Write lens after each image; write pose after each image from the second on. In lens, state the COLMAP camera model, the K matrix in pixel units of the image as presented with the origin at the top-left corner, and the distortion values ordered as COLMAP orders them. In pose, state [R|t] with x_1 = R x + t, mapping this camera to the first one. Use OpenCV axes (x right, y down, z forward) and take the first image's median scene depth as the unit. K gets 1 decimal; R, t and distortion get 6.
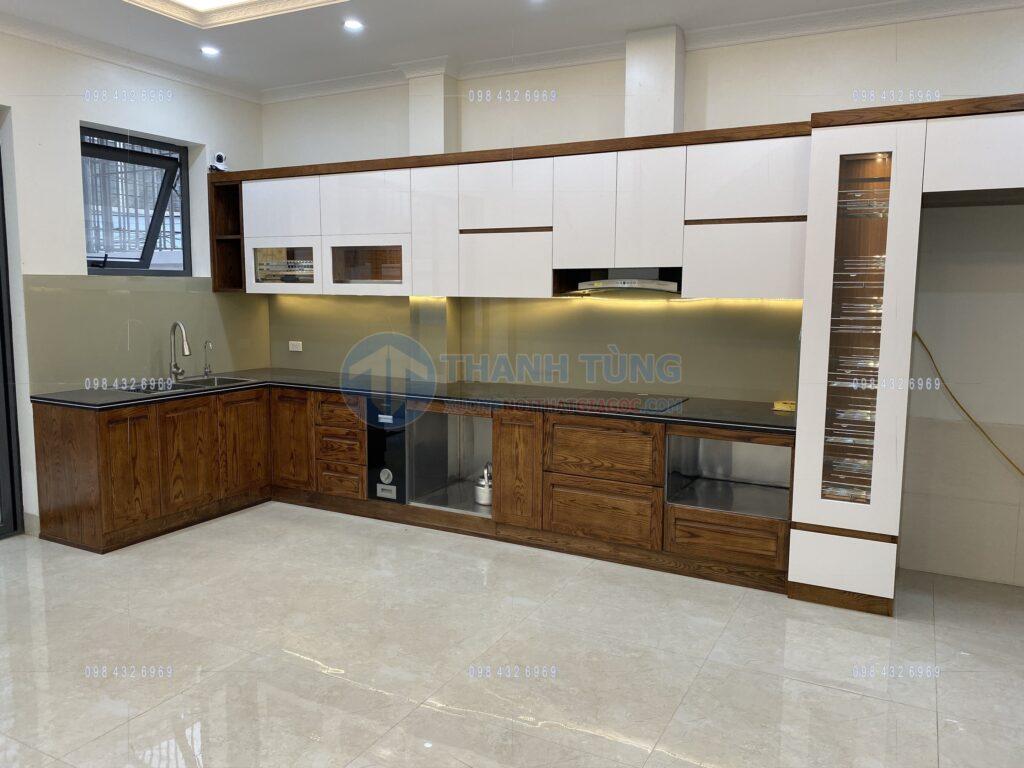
lens RADIAL K [[779.6, 0, 516.0], [0, 779.6, 377.3], [0, 0, 1]] dist [0.079771, -0.160507]
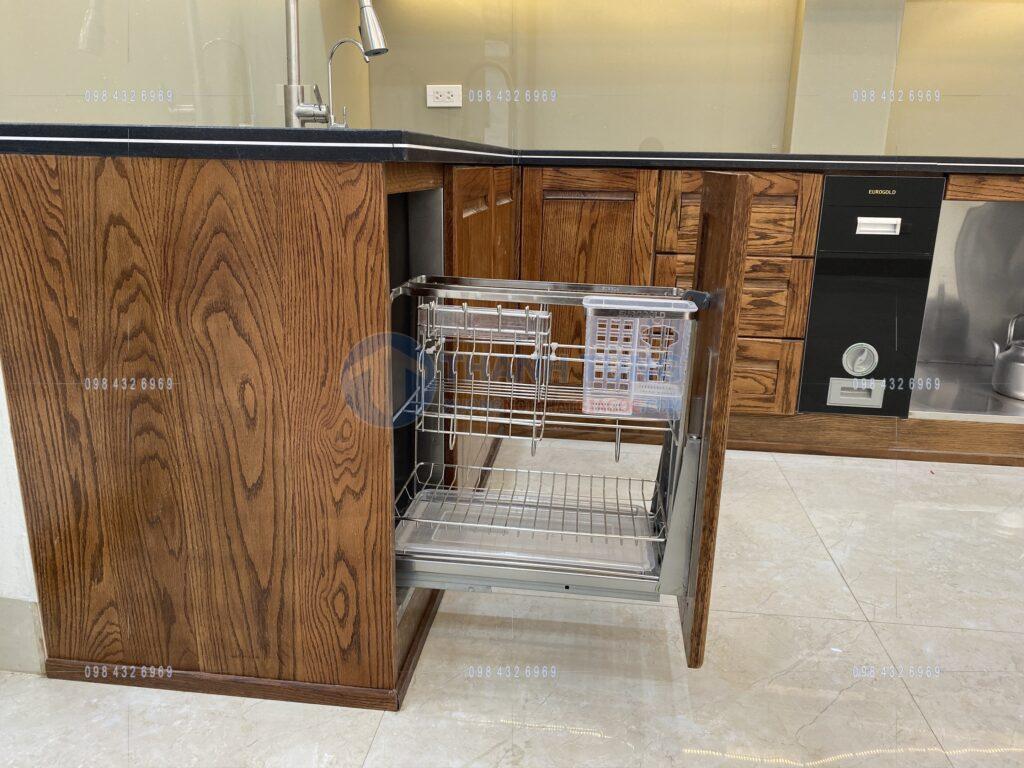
lens RADIAL K [[779.6, 0, 516.0], [0, 779.6, 377.3], [0, 0, 1]] dist [0.079771, -0.160507]
pose [[0.934849, -0.084567, 0.344826, -0.534985], [0.029066, 0.986188, 0.163059, 0.062268], [-0.353853, -0.142413, 0.924395, 0.699712]]
